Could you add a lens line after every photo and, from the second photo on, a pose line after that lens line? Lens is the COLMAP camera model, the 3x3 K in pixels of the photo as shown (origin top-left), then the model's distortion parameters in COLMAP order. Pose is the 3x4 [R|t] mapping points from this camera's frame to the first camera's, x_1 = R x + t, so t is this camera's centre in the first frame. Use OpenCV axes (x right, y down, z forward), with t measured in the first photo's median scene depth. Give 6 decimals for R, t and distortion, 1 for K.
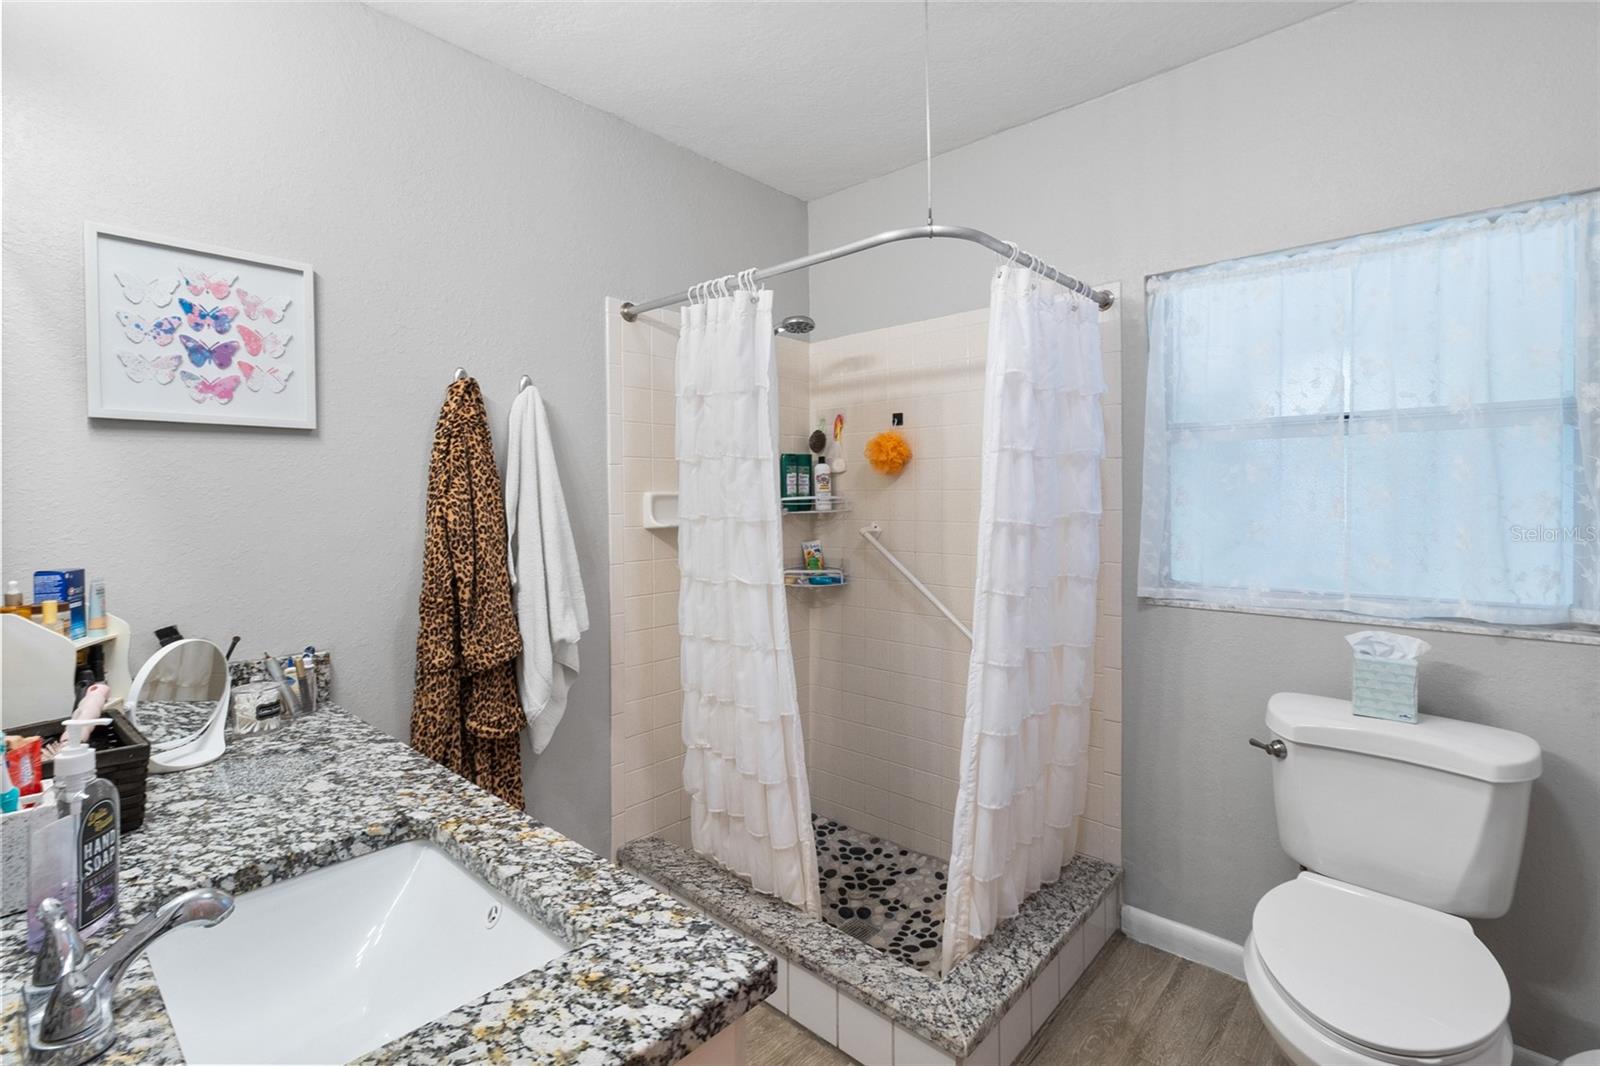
lens RADIAL K [[741.9, 0, 783.8], [0, 741.9, 508.7], [0, 0, 1]] dist [-0.002064, -0.000571]
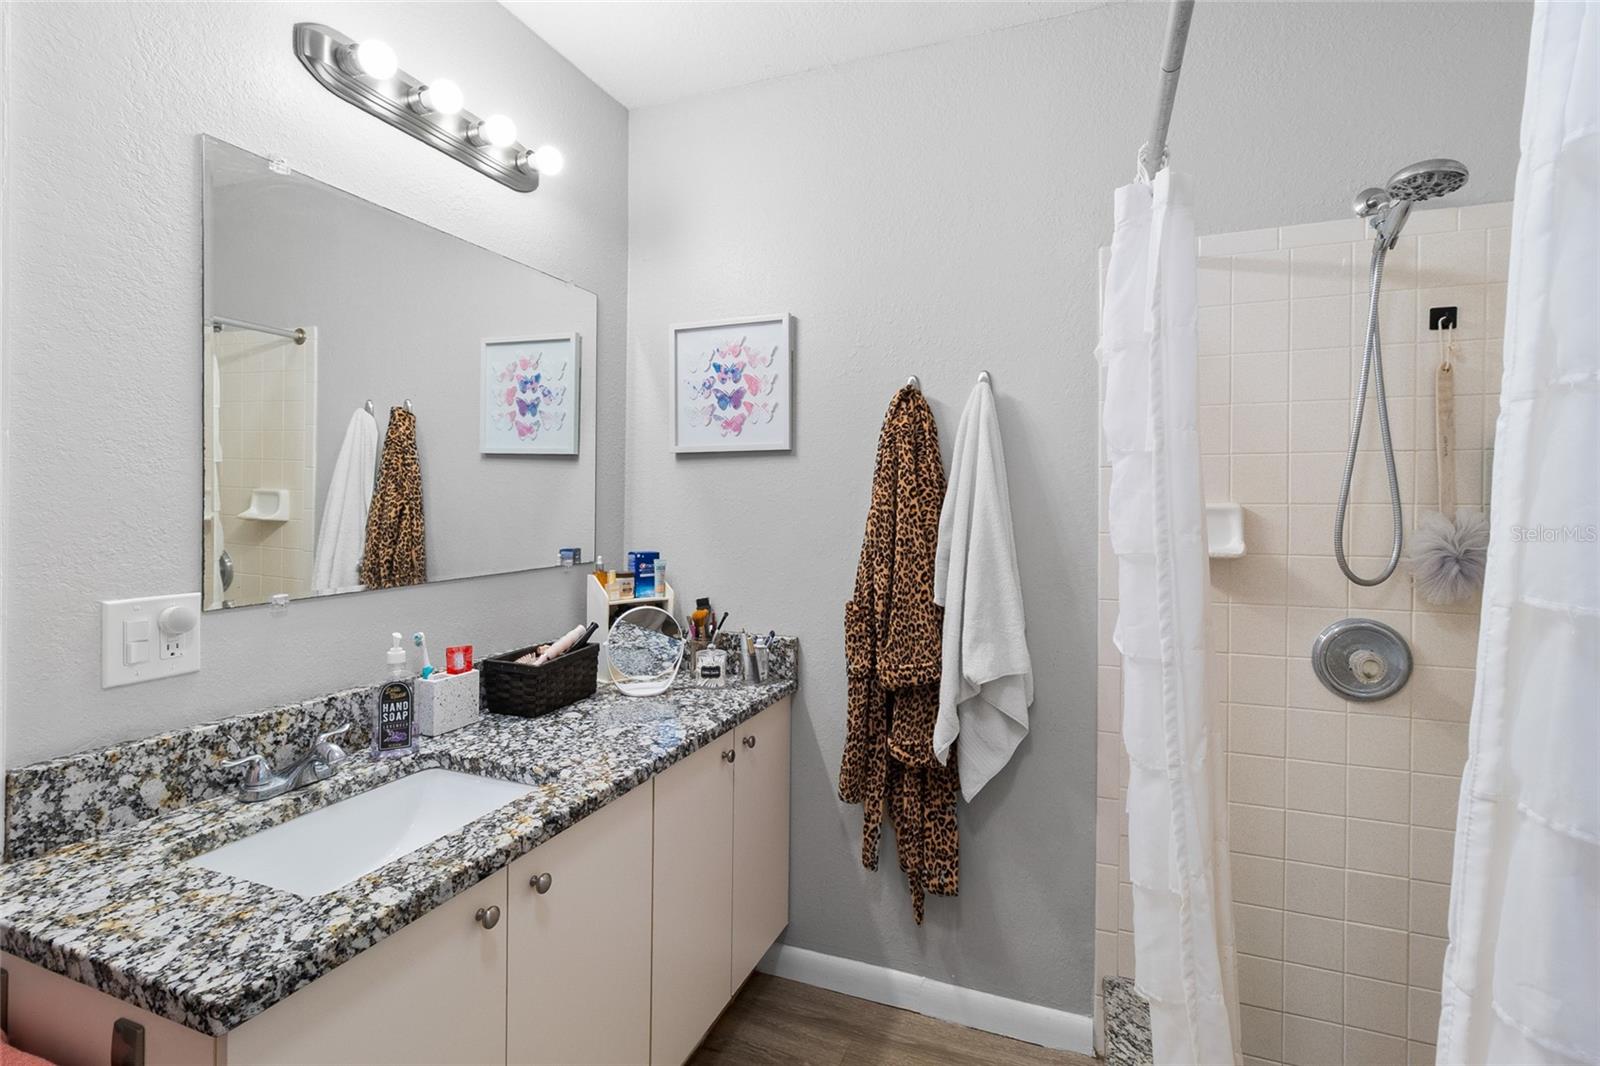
lens RADIAL K [[741.9, 0, 783.8], [0, 741.9, 508.7], [0, 0, 1]] dist [-0.002064, -0.000571]
pose [[0.366176, 0.013821, -0.930443, 0.548657], [-0.021391, 0.999750, 0.006432, -0.023153], [0.930300, 0.017548, 0.366381, 0.641989]]
